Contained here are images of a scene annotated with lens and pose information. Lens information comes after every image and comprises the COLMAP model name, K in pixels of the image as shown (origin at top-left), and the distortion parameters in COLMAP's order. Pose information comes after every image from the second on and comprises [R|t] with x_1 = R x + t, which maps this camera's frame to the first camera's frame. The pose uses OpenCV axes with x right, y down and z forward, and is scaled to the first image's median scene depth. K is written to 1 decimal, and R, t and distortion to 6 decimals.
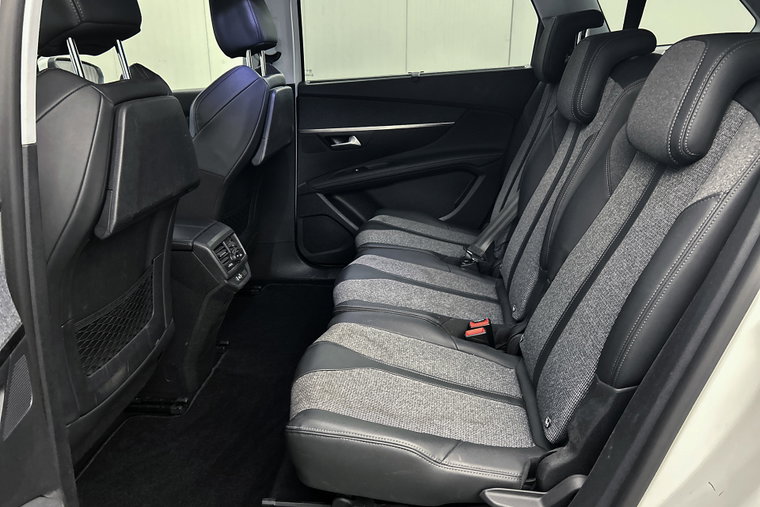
lens RADIAL K [[578.8, 0, 380.0], [0, 578.8, 249.5], [0, 0, 1]] dist [0.053891, -0.062363]
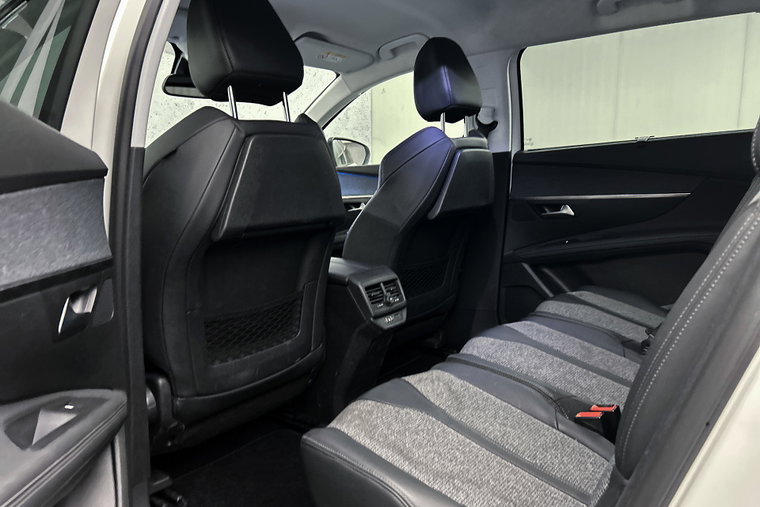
lens RADIAL K [[578.8, 0, 380.5], [0, 578.8, 255.3], [0, 0, 1]] dist [0.053891, -0.062363]
pose [[0.840970, 0.081568, -0.534898, 0.268746], [-0.168586, 0.978863, -0.115783, 0.053940], [0.514148, 0.187546, 0.836946, 0.100094]]
